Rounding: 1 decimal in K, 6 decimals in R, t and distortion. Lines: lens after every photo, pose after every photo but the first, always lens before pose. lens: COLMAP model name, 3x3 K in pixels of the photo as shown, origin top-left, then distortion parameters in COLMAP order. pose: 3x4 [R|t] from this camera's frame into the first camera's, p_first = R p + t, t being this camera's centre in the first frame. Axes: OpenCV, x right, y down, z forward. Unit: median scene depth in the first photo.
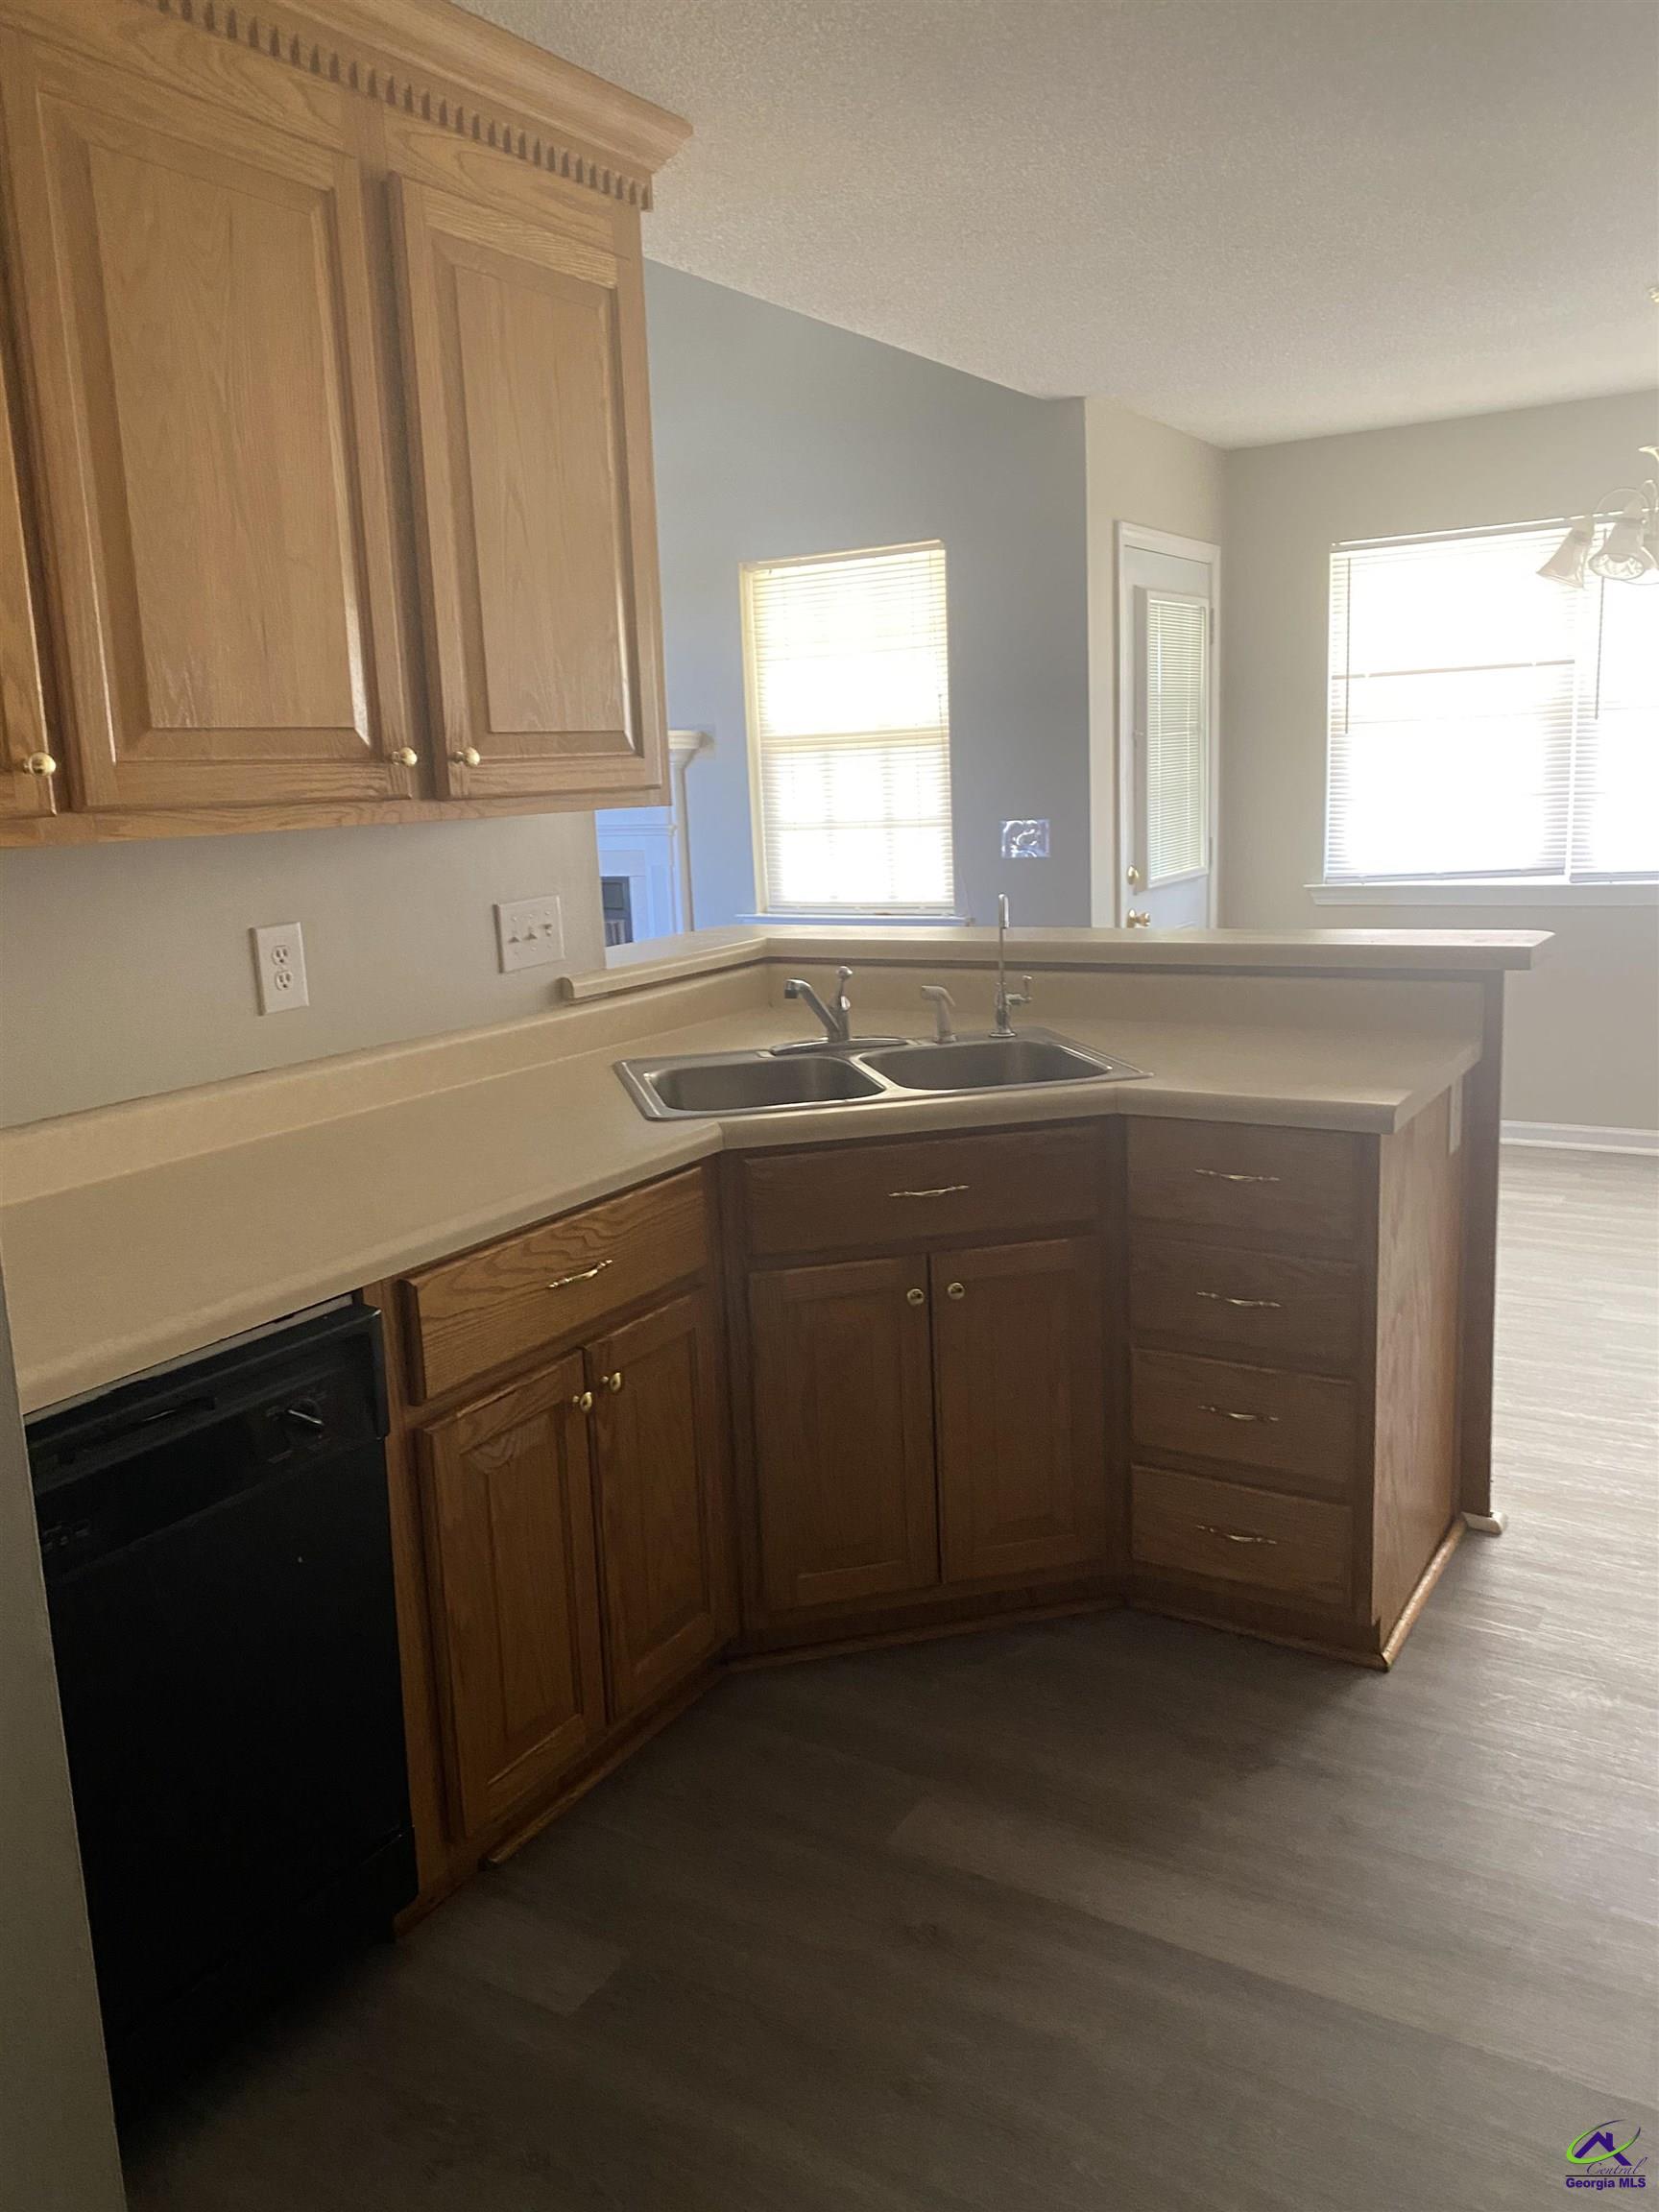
lens RADIAL K [[1685.7, 0, 822.2], [0, 1685.7, 1087.3], [0, 0, 1]] dist [0.025444, -0.020337]
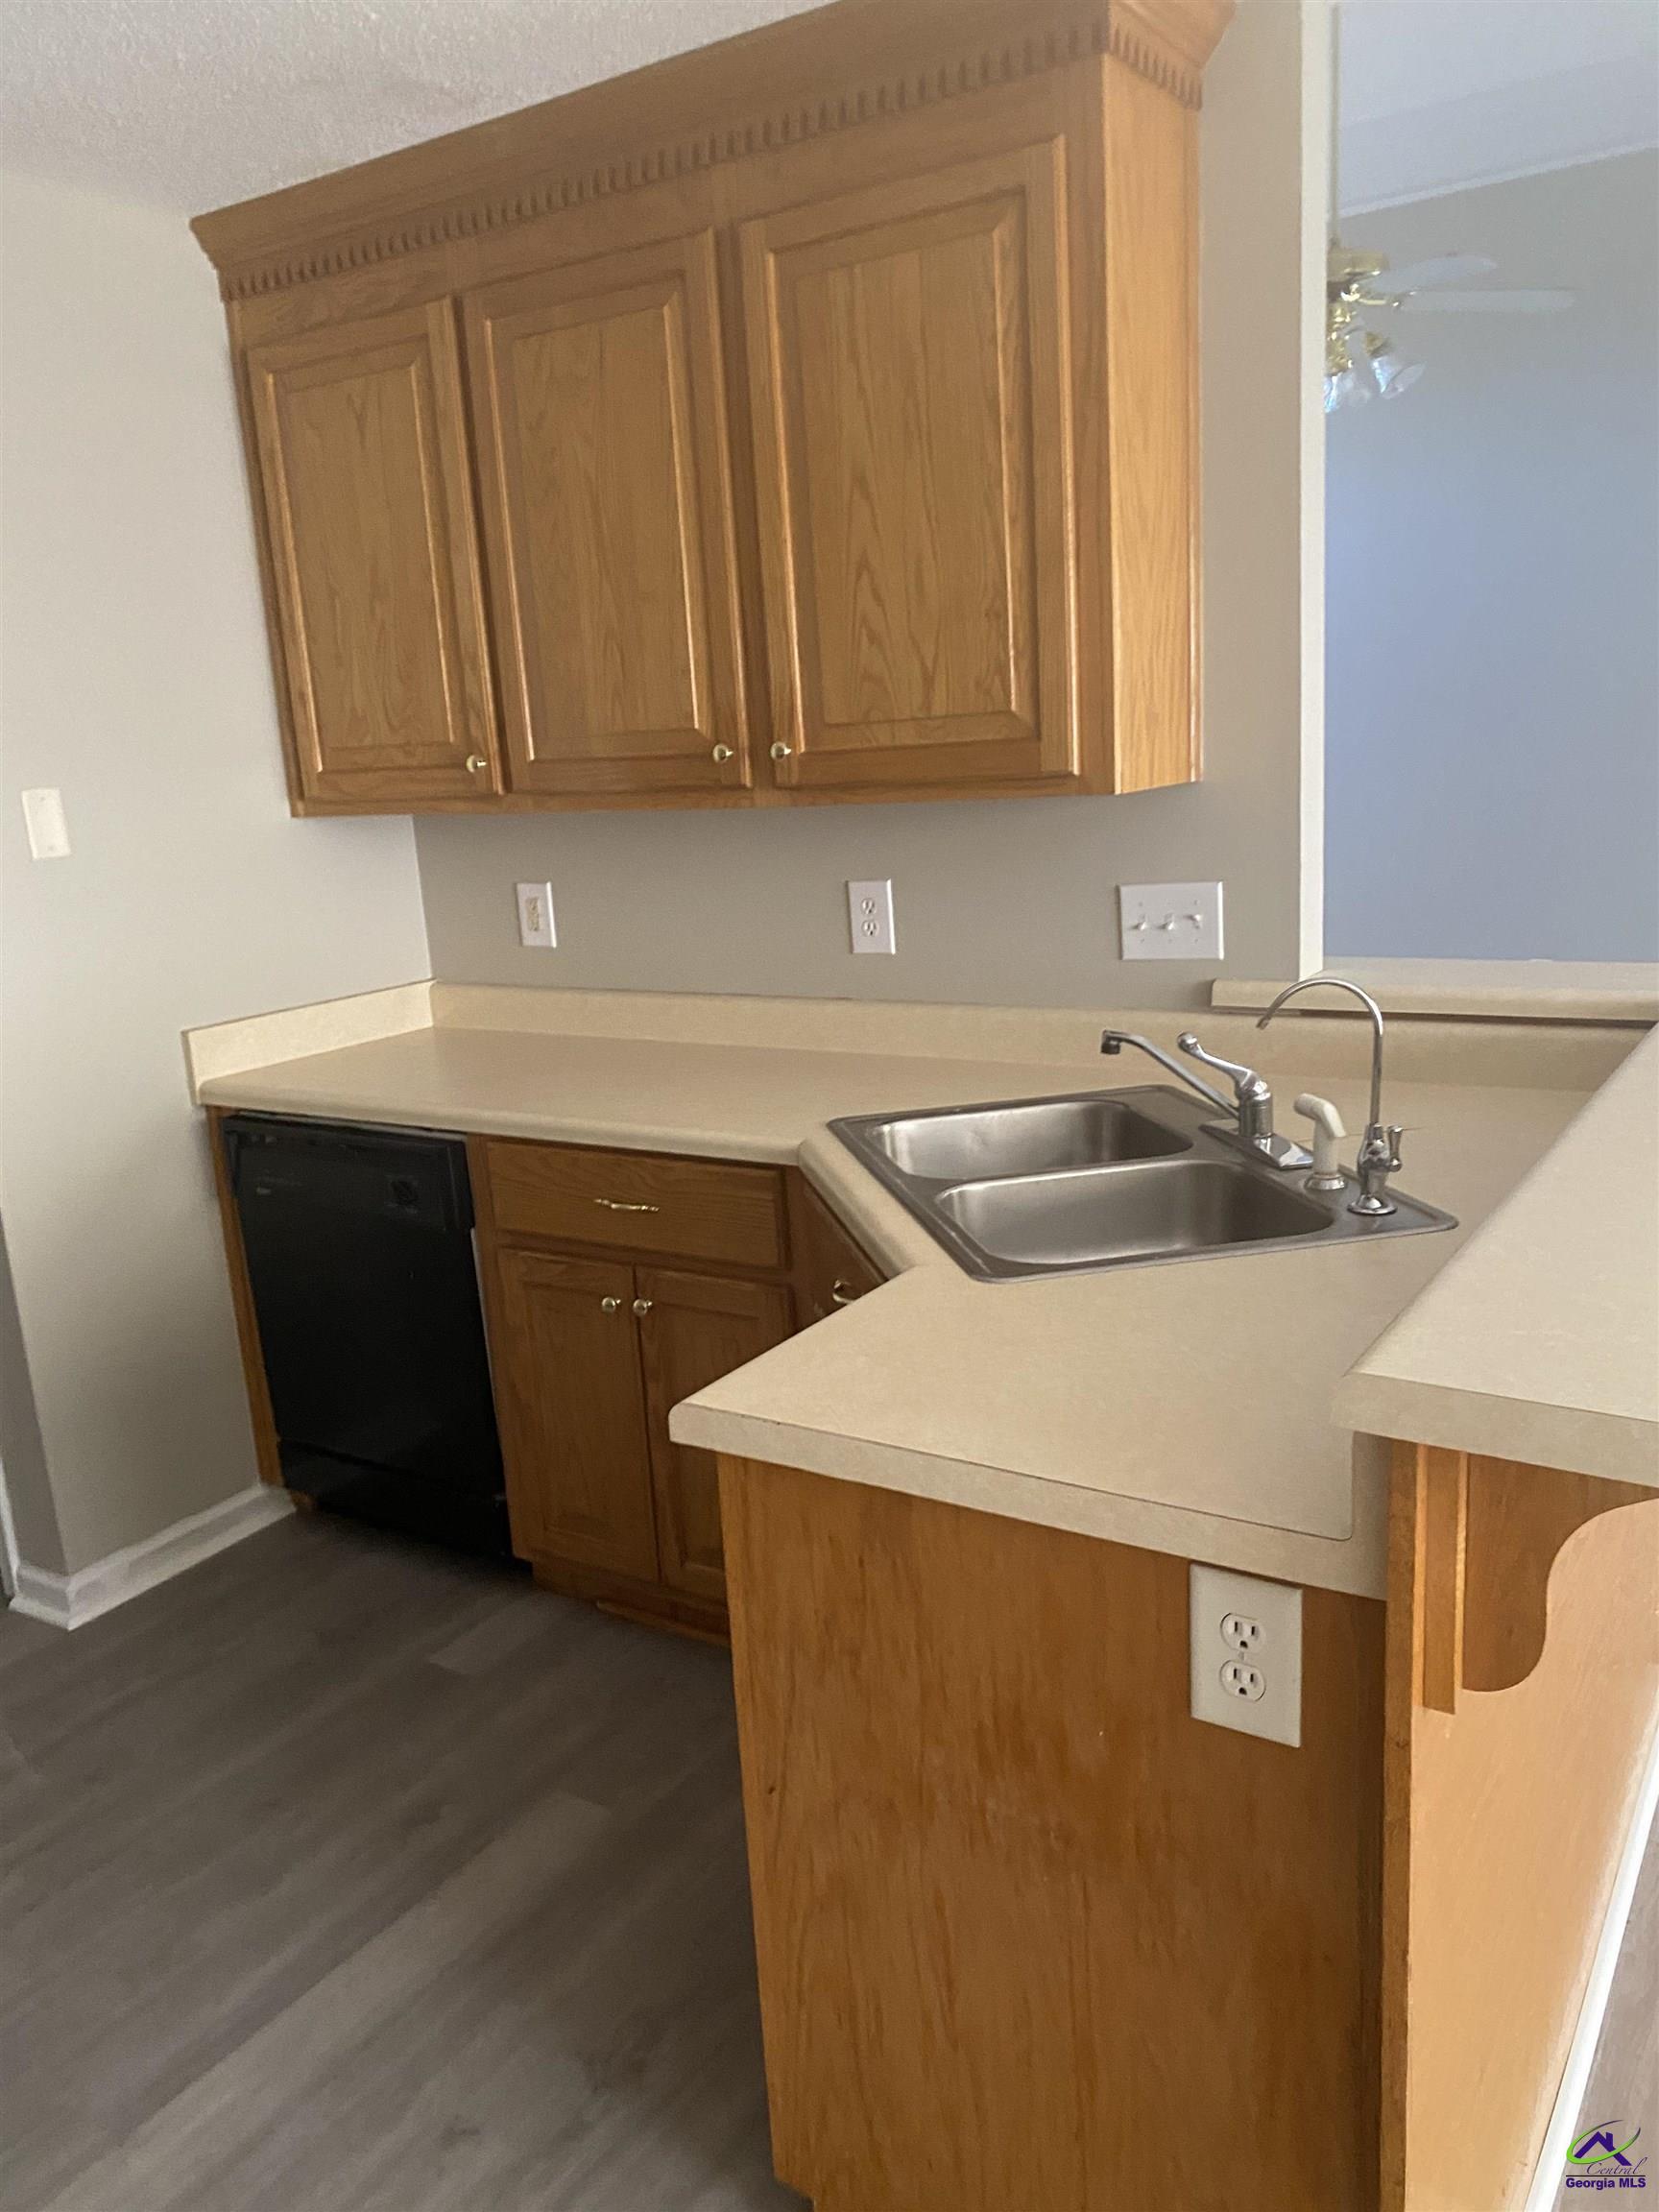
lens RADIAL K [[1685.7, 0, 824.1], [0, 1685.7, 1112.3], [0, 0, 1]] dist [0.025444, -0.020337]
pose [[-0.012767, 0.261243, -0.965189, 0.894367], [-0.129431, 0.956715, 0.260661, -0.254102], [0.991506, 0.128253, 0.021599, 1.004831]]
